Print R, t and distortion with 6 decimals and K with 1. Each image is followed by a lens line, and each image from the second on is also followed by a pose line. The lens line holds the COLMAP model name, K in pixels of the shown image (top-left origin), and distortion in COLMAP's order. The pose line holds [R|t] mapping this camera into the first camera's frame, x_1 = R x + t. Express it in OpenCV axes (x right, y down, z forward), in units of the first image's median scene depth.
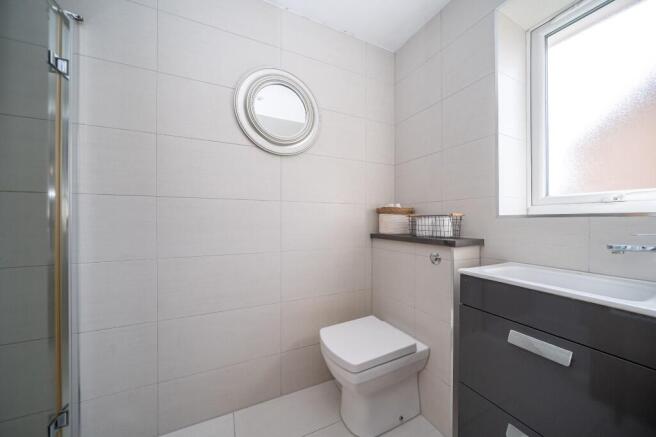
lens RADIAL K [[230.6, 0, 330.7], [0, 230.6, 219.4], [0, 0, 1]] dist [-0.001779, -0.000209]
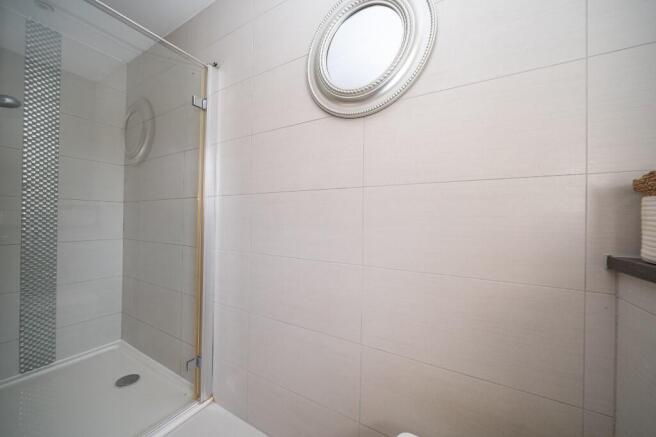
lens RADIAL K [[230.6, 0, 330.7], [0, 230.6, 219.4], [0, 0, 1]] dist [-0.001779, -0.000209]
pose [[0.573122, 0.001417, -0.819469, 0.255904], [-0.005120, 0.999985, -0.001852, 0.009455], [0.819454, 0.005257, 0.573121, 0.551858]]
